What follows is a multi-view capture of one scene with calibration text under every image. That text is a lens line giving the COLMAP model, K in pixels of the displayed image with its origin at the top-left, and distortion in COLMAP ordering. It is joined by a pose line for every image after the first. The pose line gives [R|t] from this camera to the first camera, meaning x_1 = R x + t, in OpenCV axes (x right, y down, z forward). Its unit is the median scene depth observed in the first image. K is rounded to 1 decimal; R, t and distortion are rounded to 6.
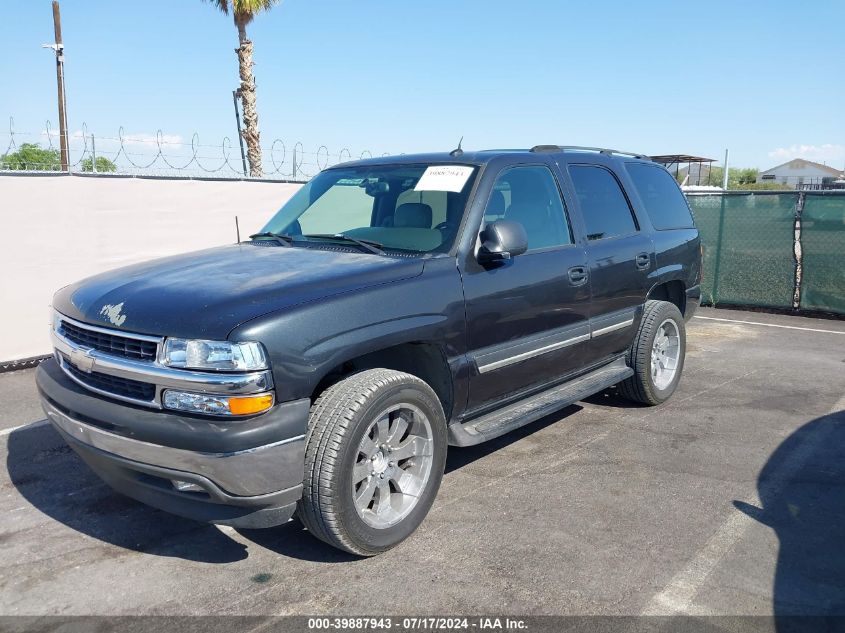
lens RADIAL K [[678.3, 0, 443.0], [0, 678.3, 280.5], [0, 0, 1]] dist [0.002408, -0.001823]
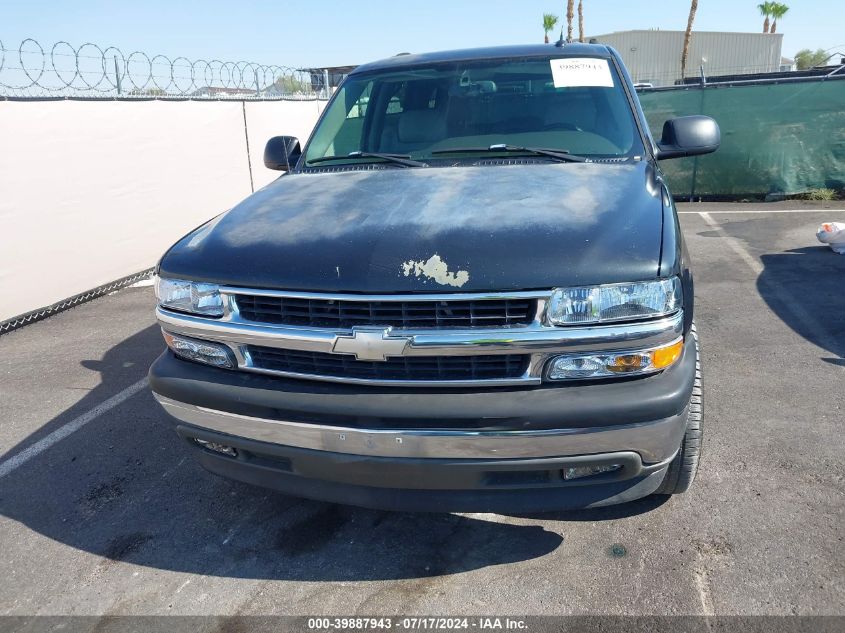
lens RADIAL K [[678.3, 0, 443.0], [0, 678.3, 280.5], [0, 0, 1]] dist [0.002408, -0.001823]
pose [[0.890792, -0.157377, 0.426290, -0.702061], [0.105122, 0.984034, 0.143618, -0.036758], [-0.442086, -0.083121, 0.893113, 0.336122]]
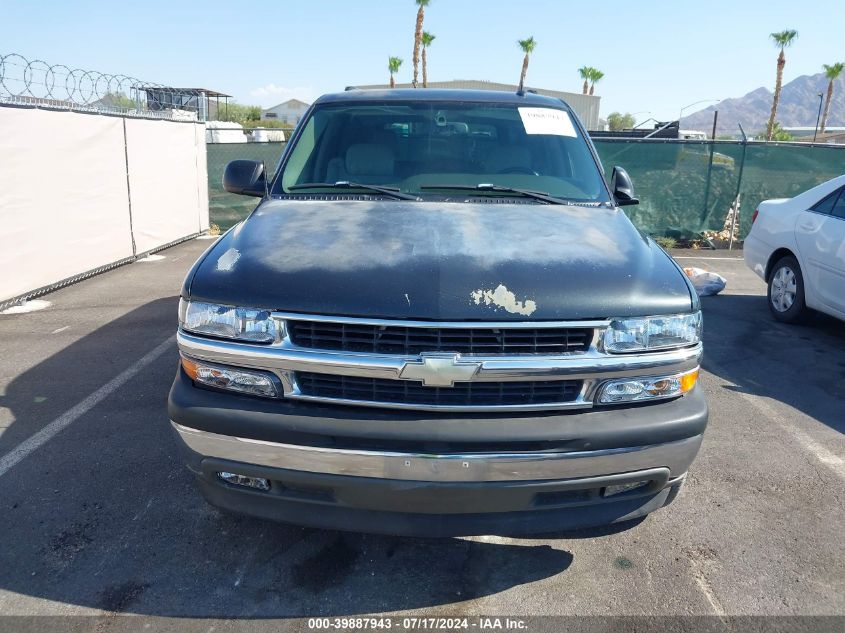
lens RADIAL K [[678.3, 0, 443.0], [0, 678.3, 280.5], [0, 0, 1]] dist [0.002408, -0.001823]
pose [[0.766067, -0.110851, 0.633130, -0.904666], [0.051478, 0.992433, 0.111472, -0.052486], [-0.640696, -0.052803, 0.765977, 0.432302]]
